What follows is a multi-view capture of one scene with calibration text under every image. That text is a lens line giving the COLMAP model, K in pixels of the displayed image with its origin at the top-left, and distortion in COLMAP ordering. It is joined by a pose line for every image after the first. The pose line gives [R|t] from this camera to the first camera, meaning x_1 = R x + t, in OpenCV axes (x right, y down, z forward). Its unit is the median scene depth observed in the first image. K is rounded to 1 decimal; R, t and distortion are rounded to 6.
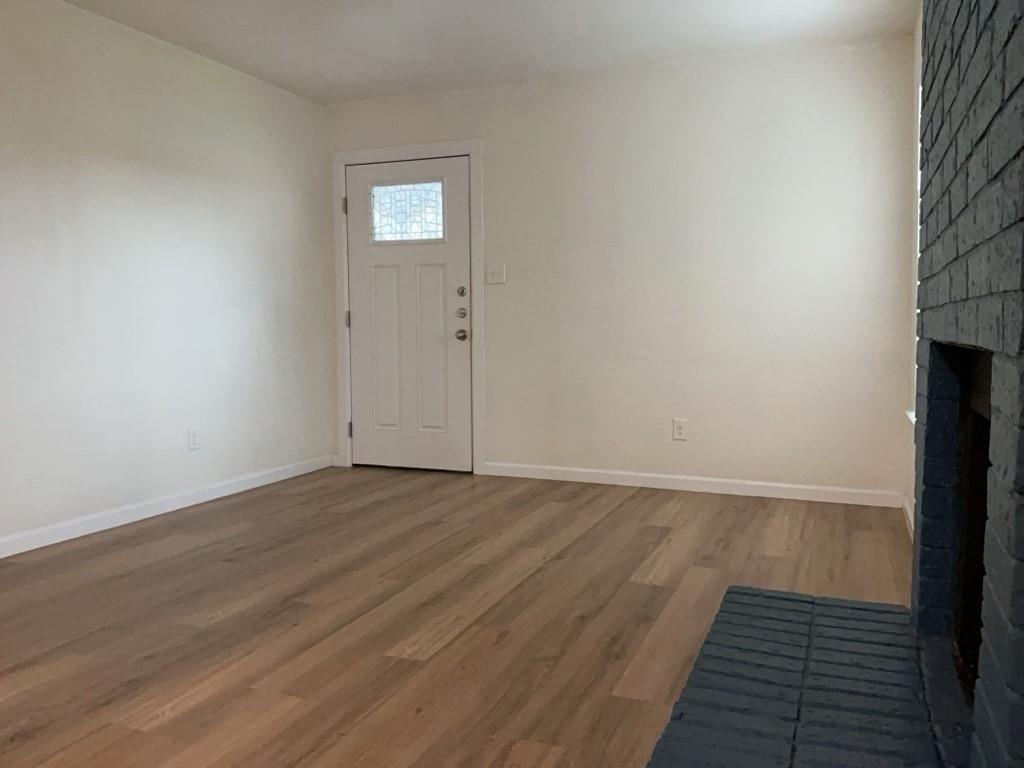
lens RADIAL K [[806.1, 0, 512.0], [0, 806.1, 384.0], [0, 0, 1]] dist [0.129979, -0.315539]
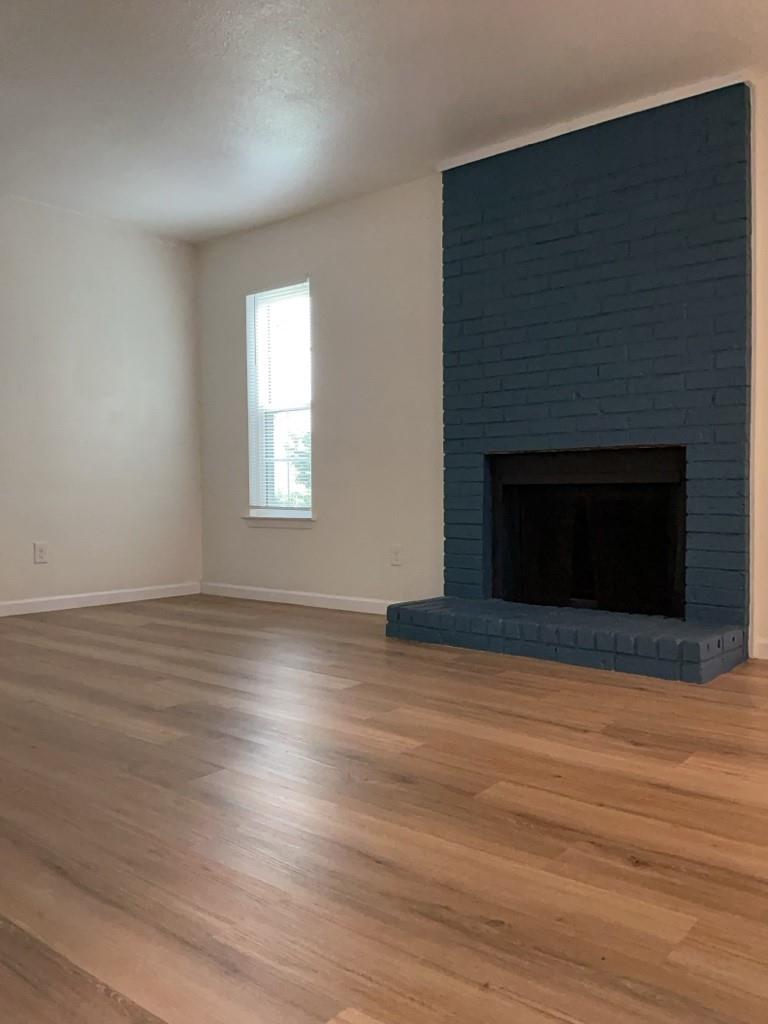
lens RADIAL K [[821.2, 0, 385.9], [0, 821.2, 512.5], [0, 0, 1]] dist [0.095872, -0.155443]
pose [[0.287493, -0.020975, 0.957553, -1.290999], [0.068371, 0.997659, 0.001326, 0.066723], [-0.955339, 0.065088, 0.288254, 0.541938]]
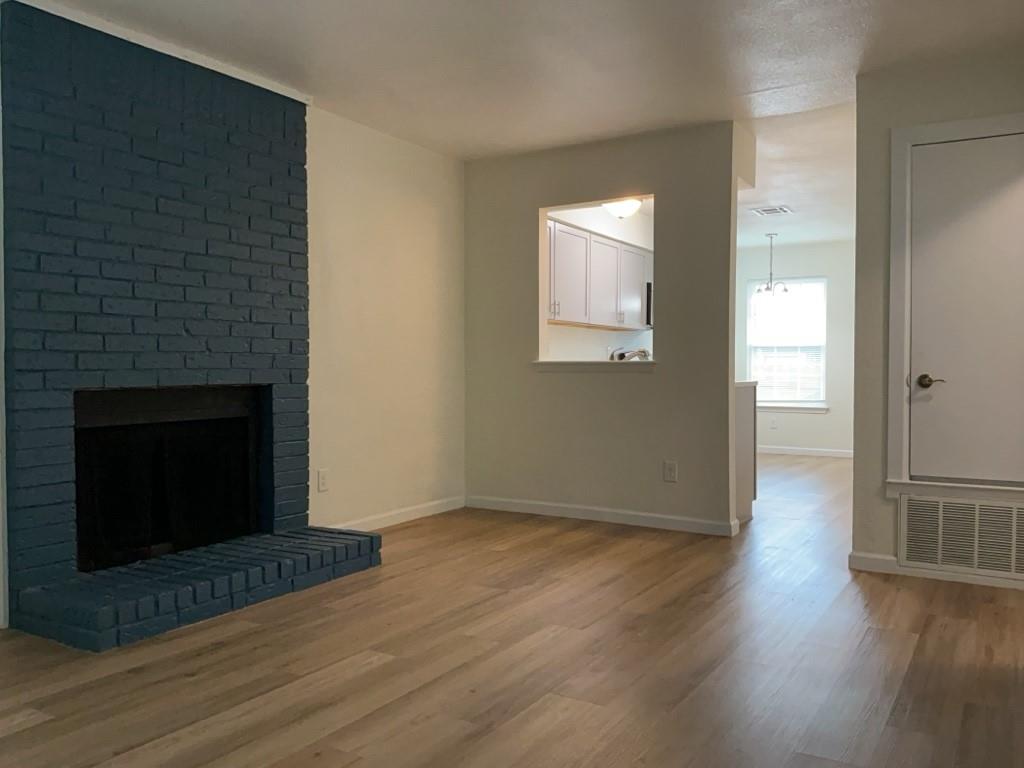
lens RADIAL K [[806.1, 0, 512.0], [0, 806.1, 384.0], [0, 0, 1]] dist [0.129979, -0.315539]
pose [[-0.986793, 0.004067, 0.161935, -0.499568], [0.018708, 0.995857, 0.088990, -0.157072], [-0.160902, 0.090844, -0.982781, 2.041239]]
